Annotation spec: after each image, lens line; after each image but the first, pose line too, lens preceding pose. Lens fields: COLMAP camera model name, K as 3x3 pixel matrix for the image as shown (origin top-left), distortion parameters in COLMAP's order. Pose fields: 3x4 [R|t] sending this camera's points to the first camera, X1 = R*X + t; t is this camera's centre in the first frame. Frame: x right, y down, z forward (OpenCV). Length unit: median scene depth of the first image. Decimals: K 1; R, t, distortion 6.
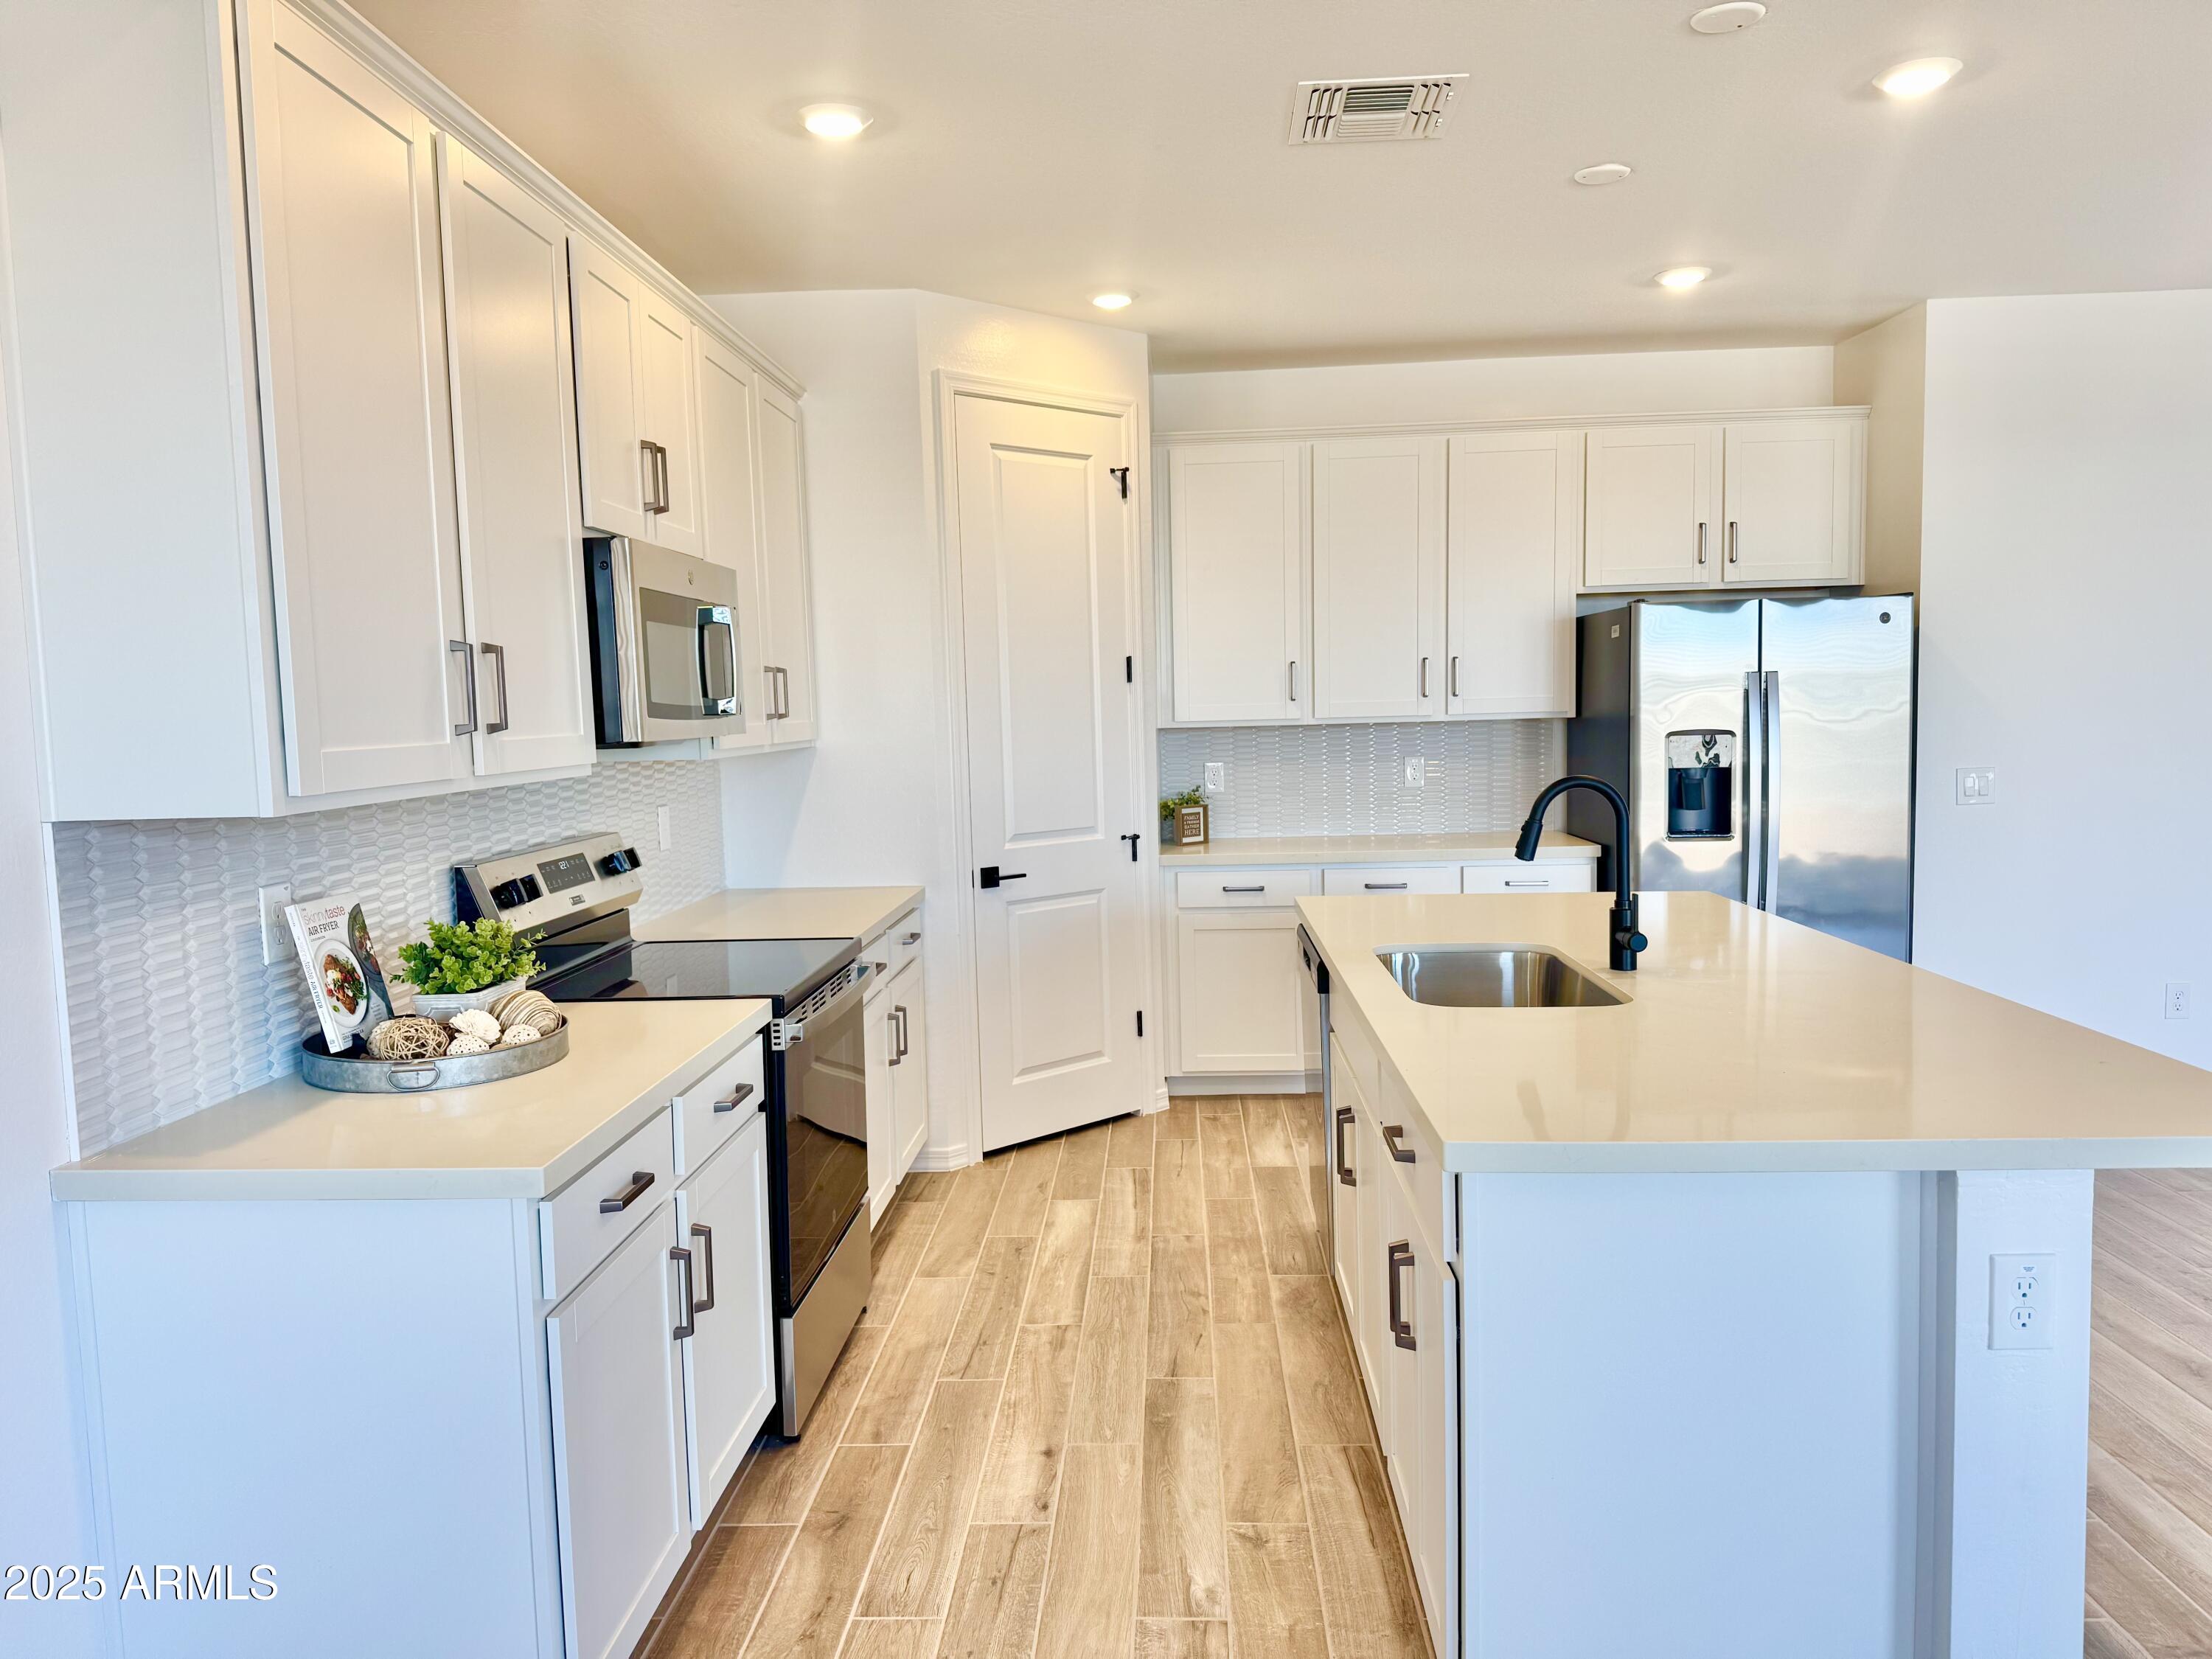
lens RADIAL K [[1535.3, 0, 1101.3], [0, 1535.3, 831.2], [0, 0, 1]] dist [-0.004476, -0.009420]
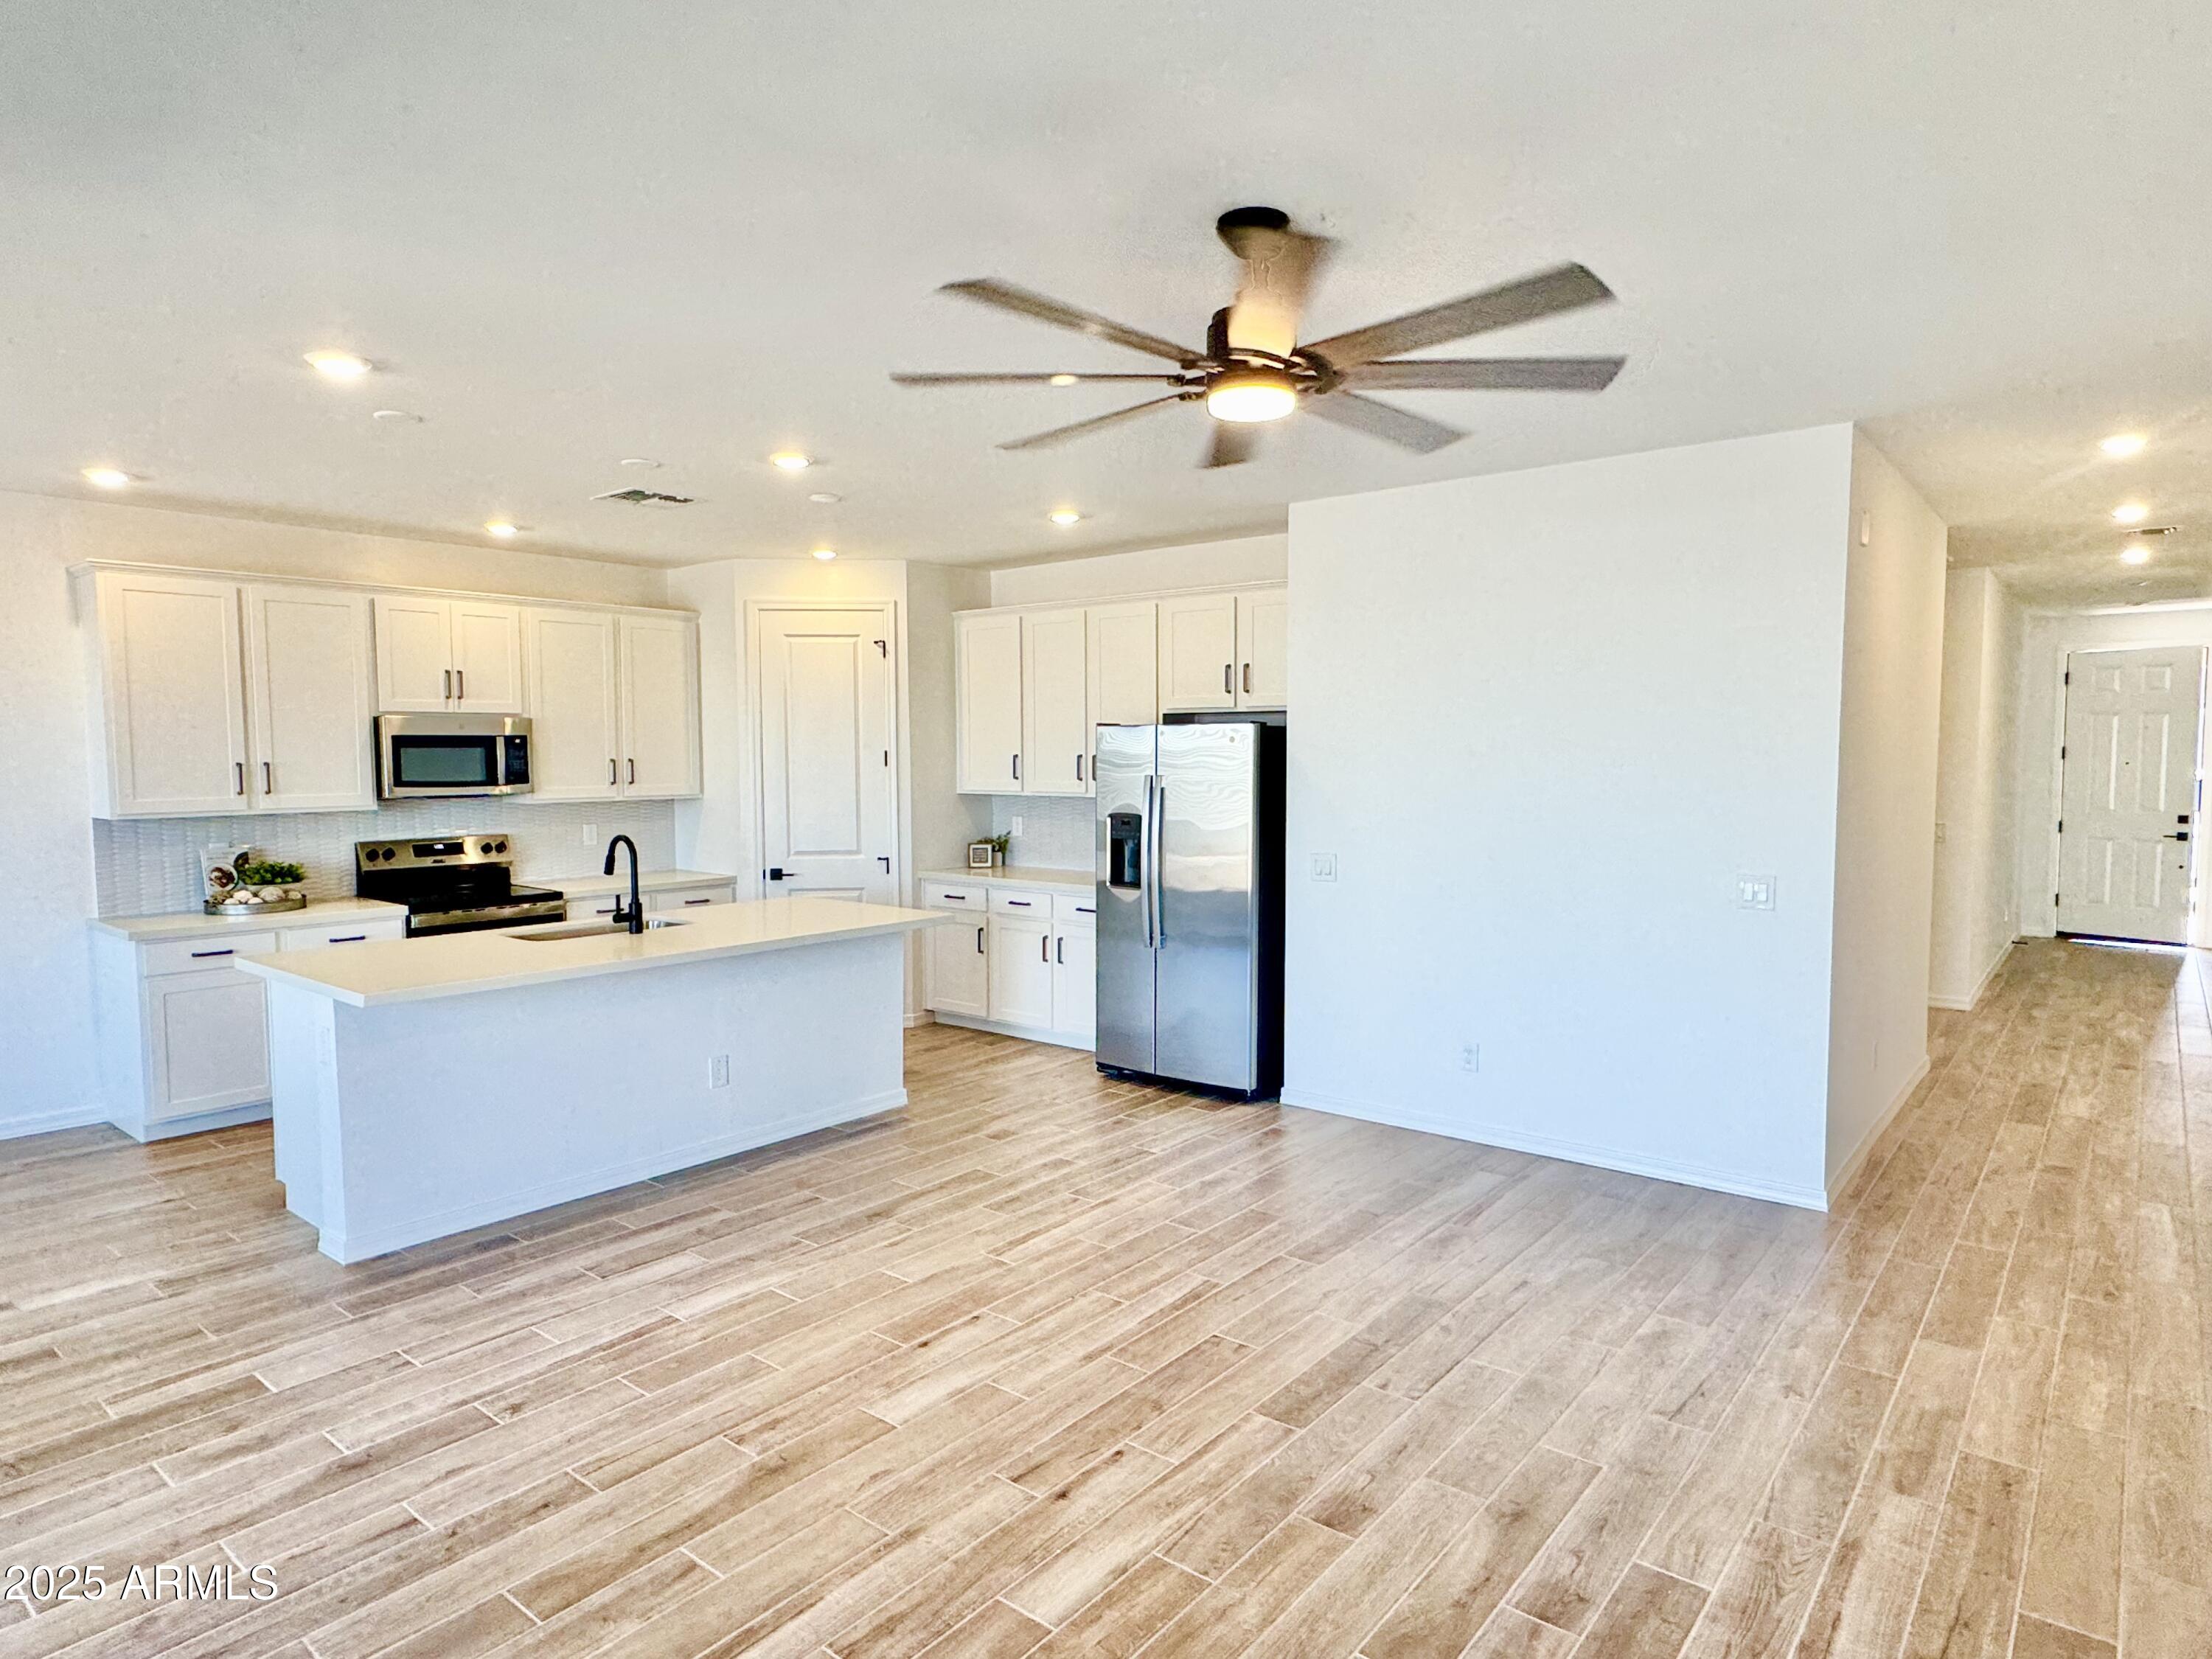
lens RADIAL K [[1292.0, 0, 1106.3], [0, 1292.0, 823.4], [0, 0, 1]] dist [0.000629, 0.001499]
pose [[0.809834, 0.060055, -0.583577, 1.055633], [-0.068869, 0.997600, 0.007090, -0.062681], [0.582603, 0.034449, 0.812027, -0.006689]]
